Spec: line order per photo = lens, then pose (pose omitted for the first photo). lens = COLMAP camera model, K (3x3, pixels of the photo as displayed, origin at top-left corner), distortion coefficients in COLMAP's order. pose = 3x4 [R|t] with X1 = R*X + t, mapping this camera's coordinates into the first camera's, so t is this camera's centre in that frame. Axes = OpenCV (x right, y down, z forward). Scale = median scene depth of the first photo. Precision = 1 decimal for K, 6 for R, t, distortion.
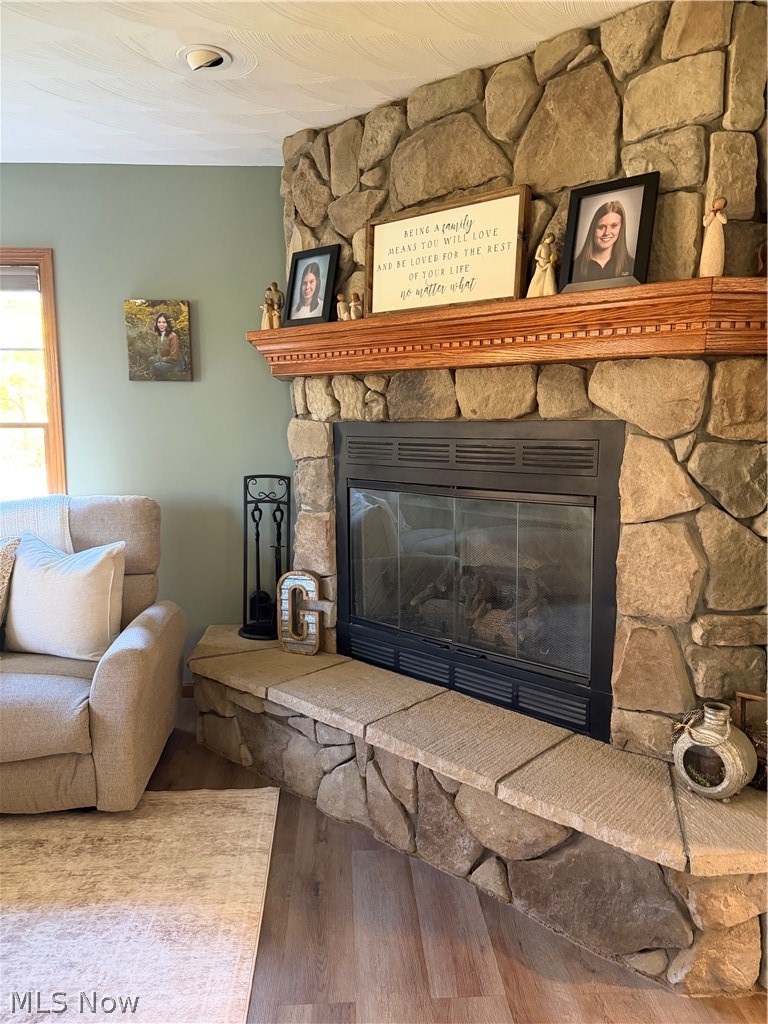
lens RADIAL K [[715.8, 0, 380.1], [0, 715.8, 515.6], [0, 0, 1]] dist [0.079862, -0.121688]
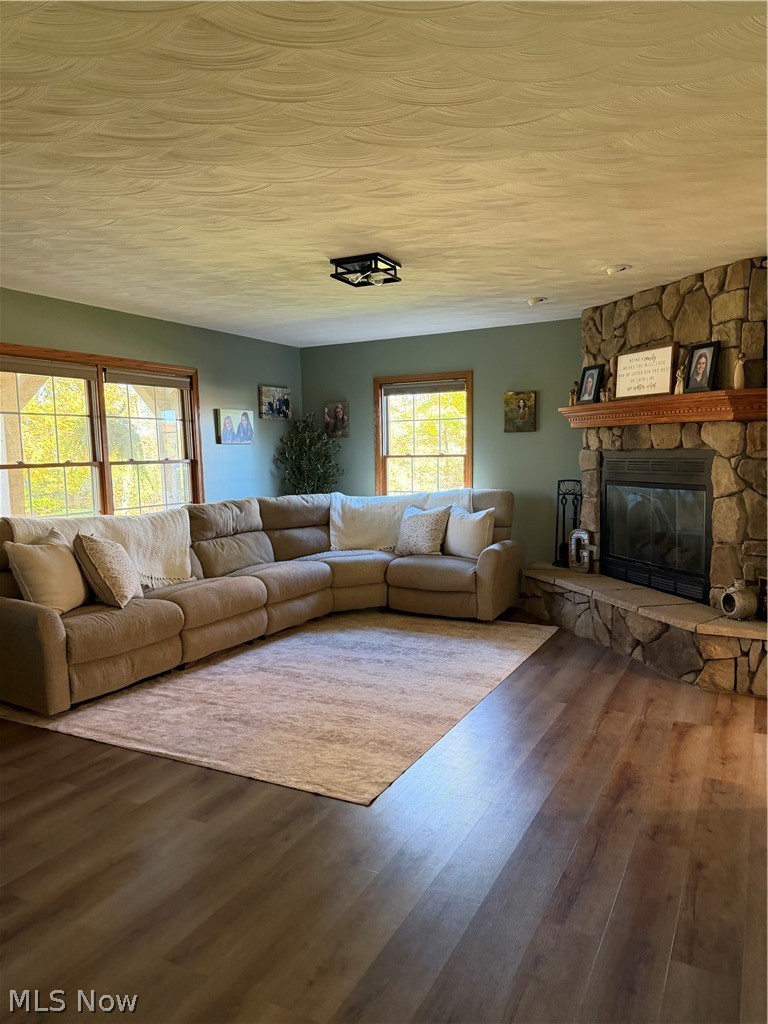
lens RADIAL K [[715.8, 0, 379.1], [0, 715.8, 520.8], [0, 0, 1]] dist [0.079862, -0.121688]
pose [[0.857051, 0.036626, -0.513927, 0.540321], [-0.053848, 0.998375, -0.018648, 0.156845], [0.512409, 0.043656, 0.857631, -1.214617]]
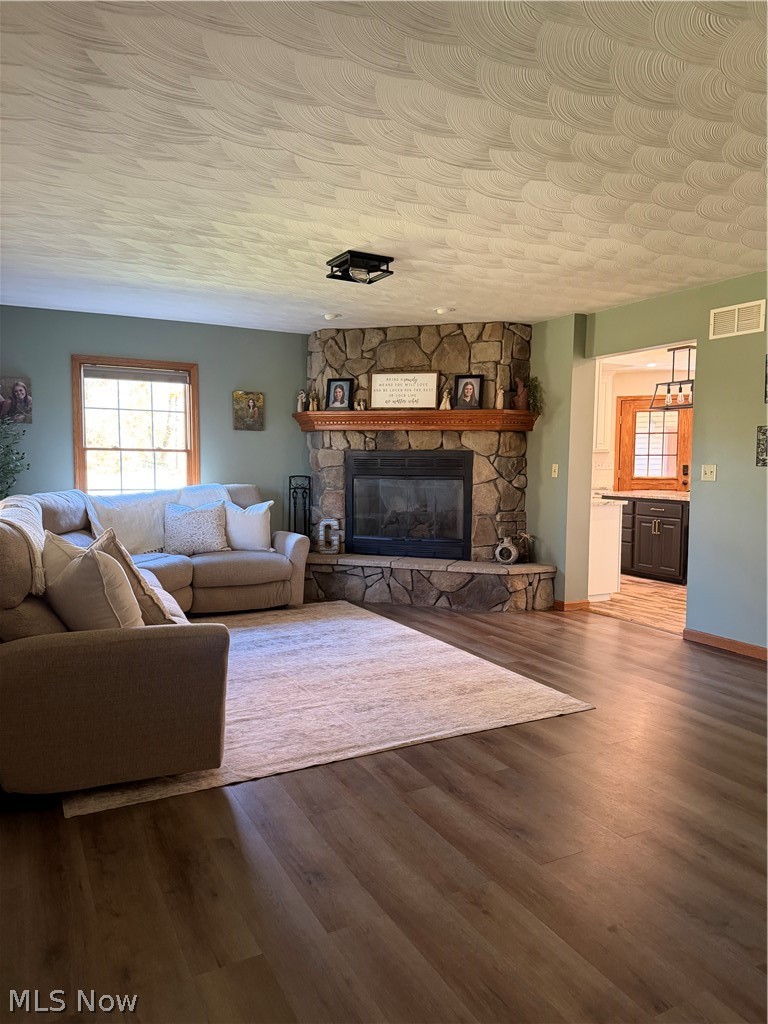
lens RADIAL K [[715.8, 0, 384.3], [0, 715.8, 522.5], [0, 0, 1]] dist [0.079862, -0.121688]
pose [[0.905308, -0.026656, 0.423920, -1.176429], [0.048289, 0.998017, -0.040369, 0.251914], [-0.422003, 0.057017, 0.904800, -1.423868]]
